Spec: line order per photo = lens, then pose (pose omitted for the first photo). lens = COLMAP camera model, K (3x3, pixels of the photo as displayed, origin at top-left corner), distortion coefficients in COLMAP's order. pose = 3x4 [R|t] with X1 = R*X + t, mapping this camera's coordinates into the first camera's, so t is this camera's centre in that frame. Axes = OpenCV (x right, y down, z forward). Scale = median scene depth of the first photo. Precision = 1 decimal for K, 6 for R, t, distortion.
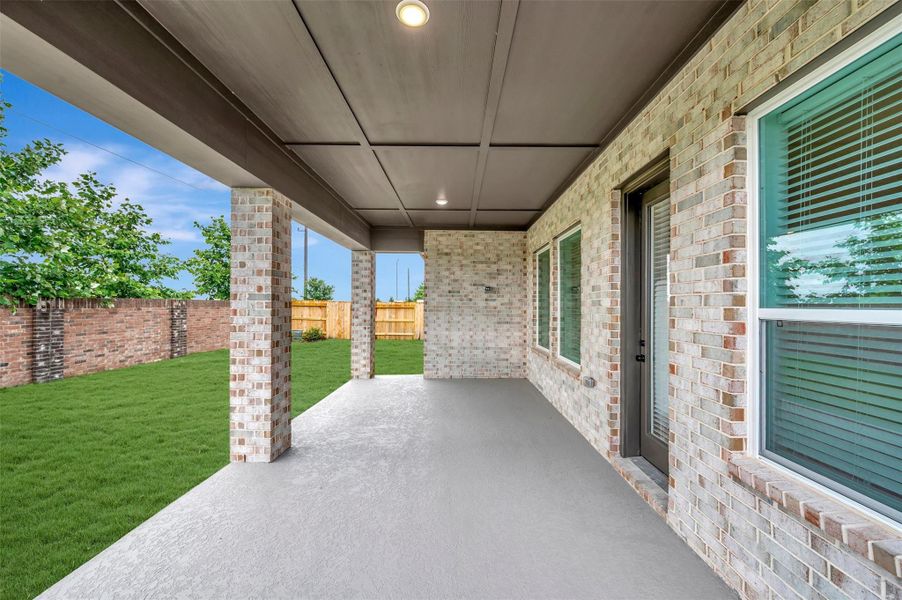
lens RADIAL K [[357.0, 0, 462.0], [0, 357.0, 301.9], [0, 0, 1]] dist [-0.002042, 0.000728]
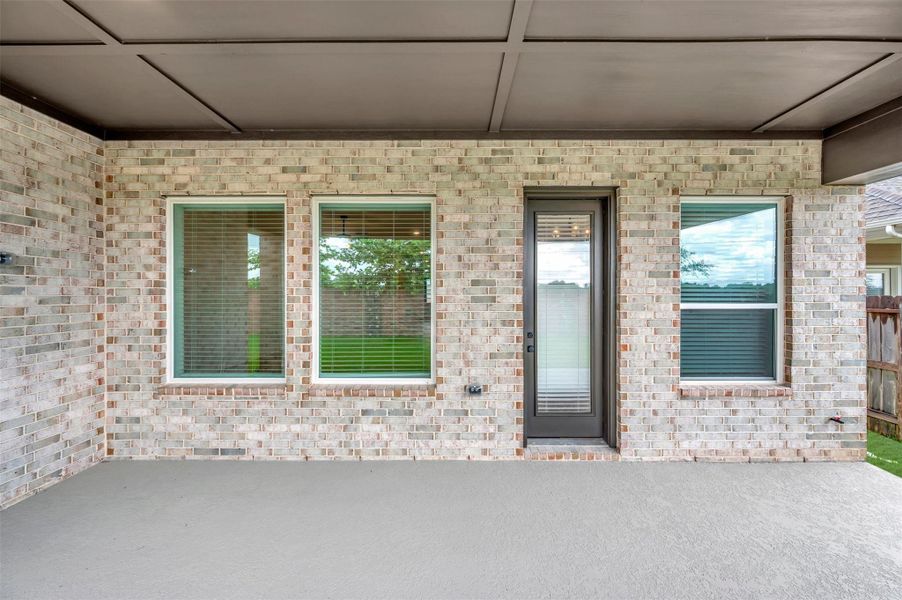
lens RADIAL K [[357.0, 0, 454.6], [0, 357.0, 290.6], [0, 0, 1]] dist [-0.002042, 0.000728]
pose [[0.016848, -0.000519, 0.999858, -0.271731], [-0.009584, 0.999954, 0.000680, -0.009860], [-0.999812, -0.009594, 0.016842, 0.545236]]
